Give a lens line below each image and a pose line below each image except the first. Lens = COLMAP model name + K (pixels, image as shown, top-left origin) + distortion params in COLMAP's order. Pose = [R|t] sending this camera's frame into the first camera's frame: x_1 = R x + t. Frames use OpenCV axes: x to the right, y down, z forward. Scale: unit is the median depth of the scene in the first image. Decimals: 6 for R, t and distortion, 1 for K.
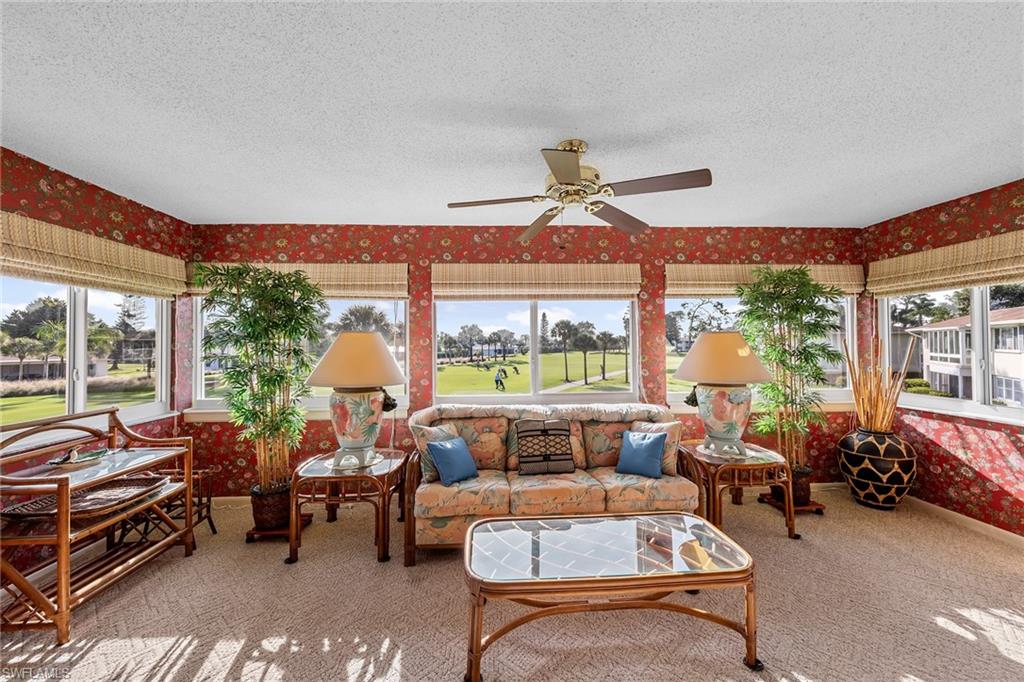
lens RADIAL K [[399.1, 0, 513.9], [0, 399.1, 340.6], [0, 0, 1]] dist [0.011111, -0.000317]
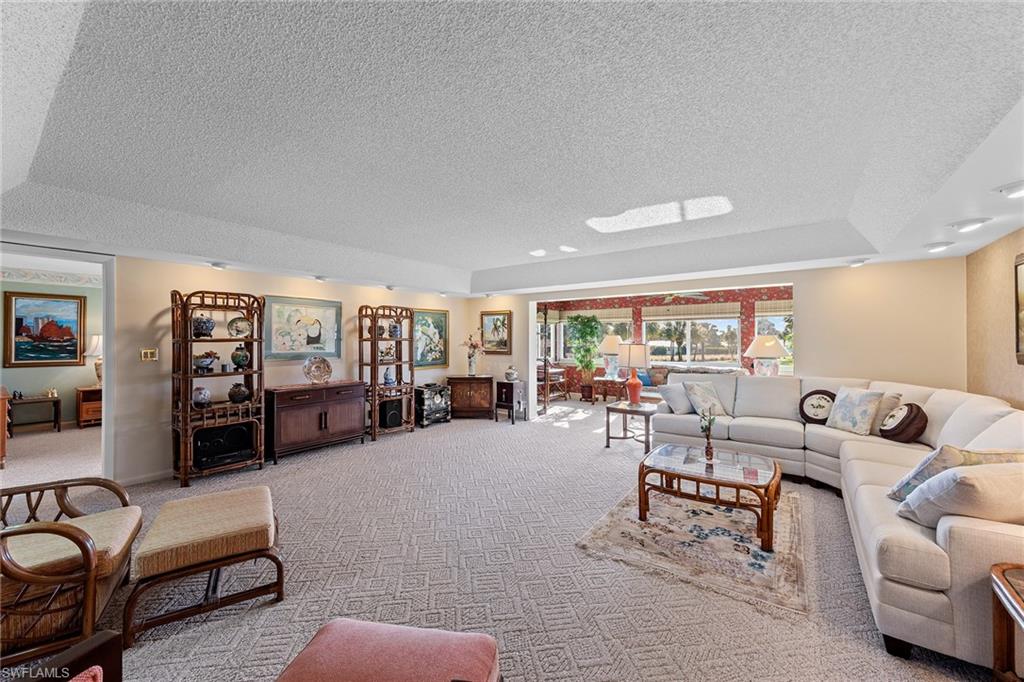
lens RADIAL K [[399.1, 0, 514.9], [0, 399.1, 338.6], [0, 0, 1]] dist [0.011111, -0.000317]
pose [[0.785014, 0.003315, -0.619469, 0.795428], [0.002374, 0.999962, 0.008359, -0.023249], [0.619473, -0.008033, 0.784977, -1.603034]]
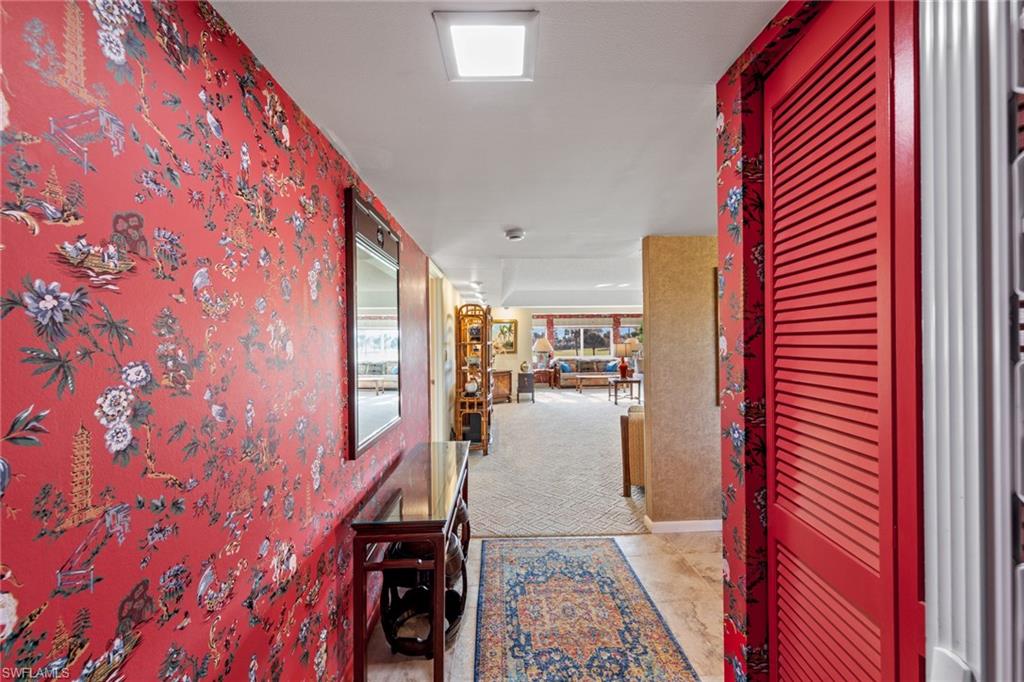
lens RADIAL K [[399.1, 0, 513.7], [0, 399.1, 342.1], [0, 0, 1]] dist [0.011111, -0.000317]
pose [[0.999789, -0.006611, -0.019424, -0.538103], [0.006803, 0.999928, 0.009838, -0.025353], [0.019358, -0.009968, 0.999763, -2.792517]]
